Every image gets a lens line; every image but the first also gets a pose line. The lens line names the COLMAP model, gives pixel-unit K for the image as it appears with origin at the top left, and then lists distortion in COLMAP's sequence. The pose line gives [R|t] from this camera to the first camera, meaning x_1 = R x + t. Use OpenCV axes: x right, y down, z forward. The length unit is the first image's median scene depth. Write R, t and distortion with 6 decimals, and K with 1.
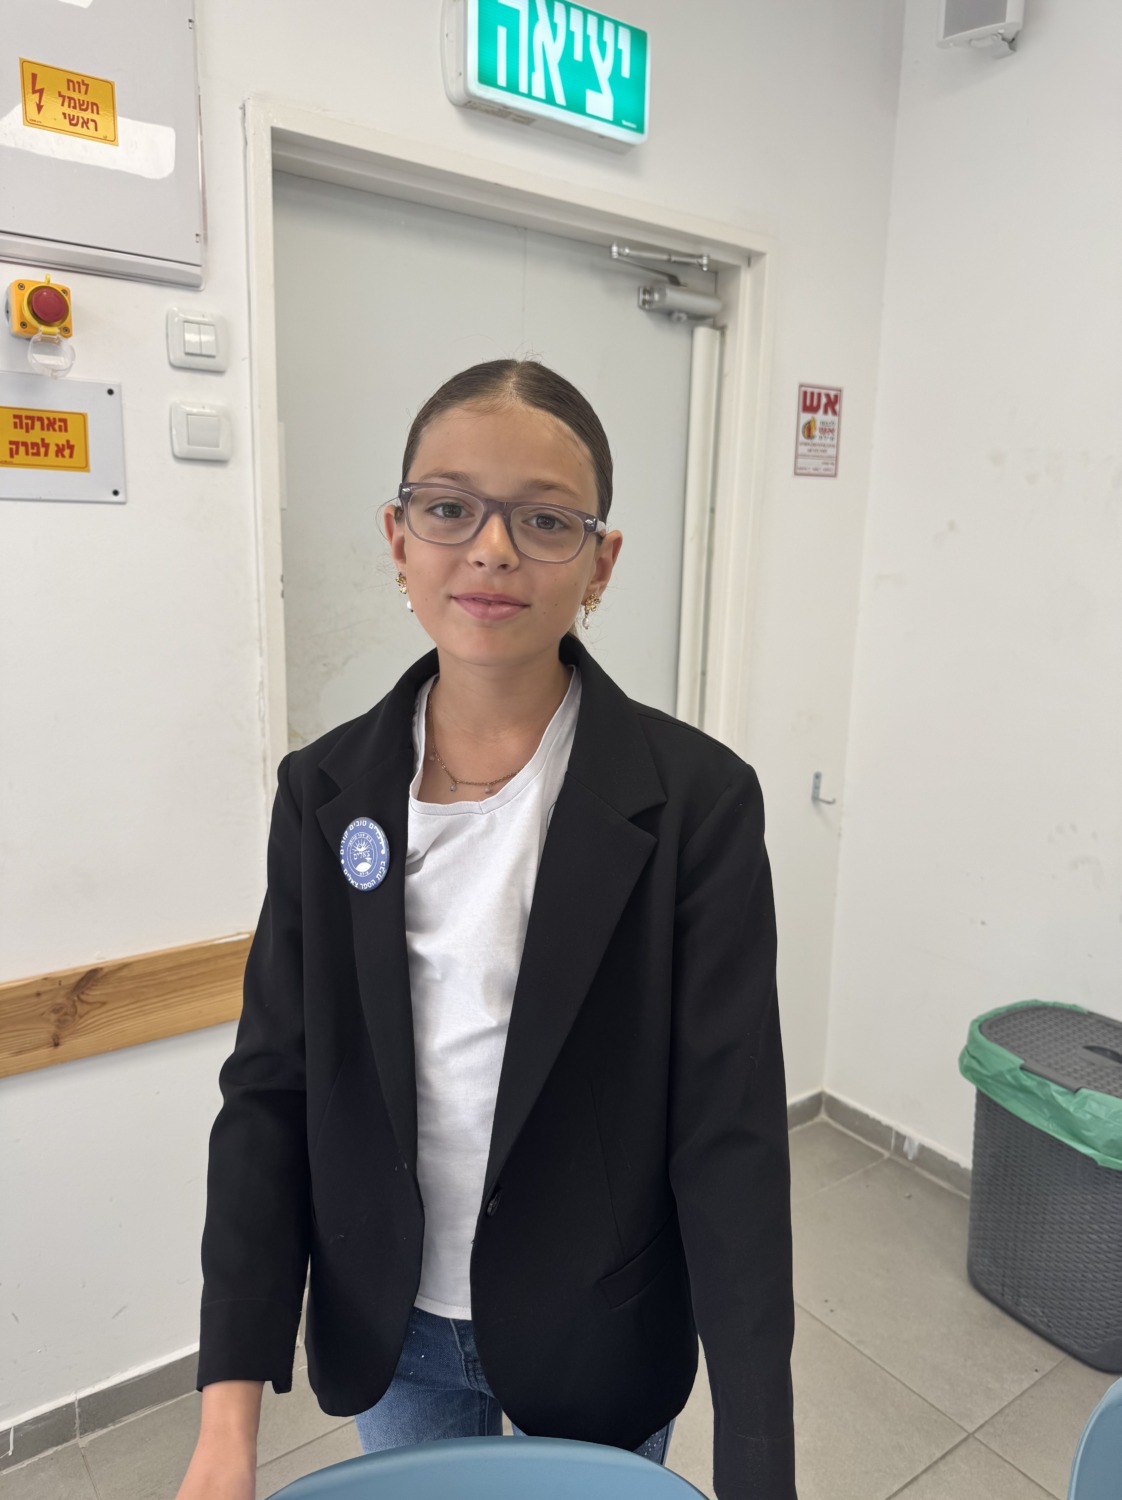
lens RADIAL K [[1125.3, 0, 565.2], [0, 1125.3, 774.8], [0, 0, 1]] dist [0.042100, -0.075884]
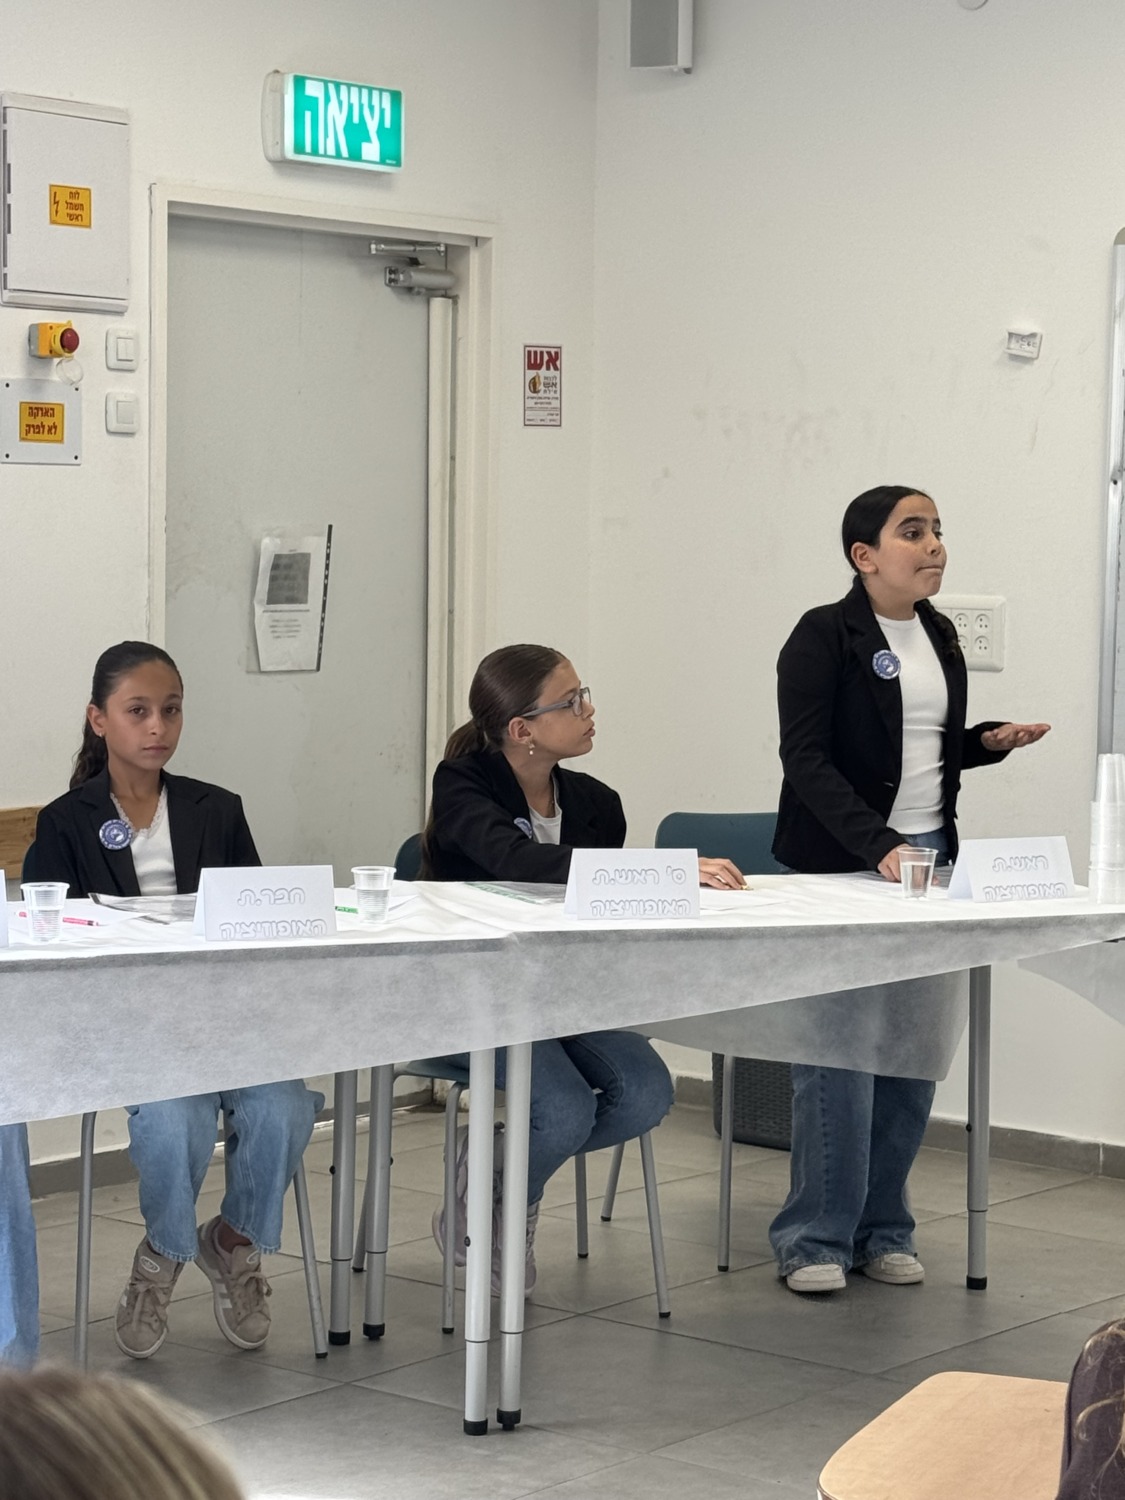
lens RADIAL K [[3454.7, 0, 562.5], [0, 3454.7, 750.0], [0, 0, 1]] dist [0.011337, 0.290522]
pose [[0.968589, -0.026081, 0.247295, -0.723792], [0.057057, 0.991262, -0.118933, 0.538306], [-0.242032, 0.129307, 0.961613, -2.647362]]
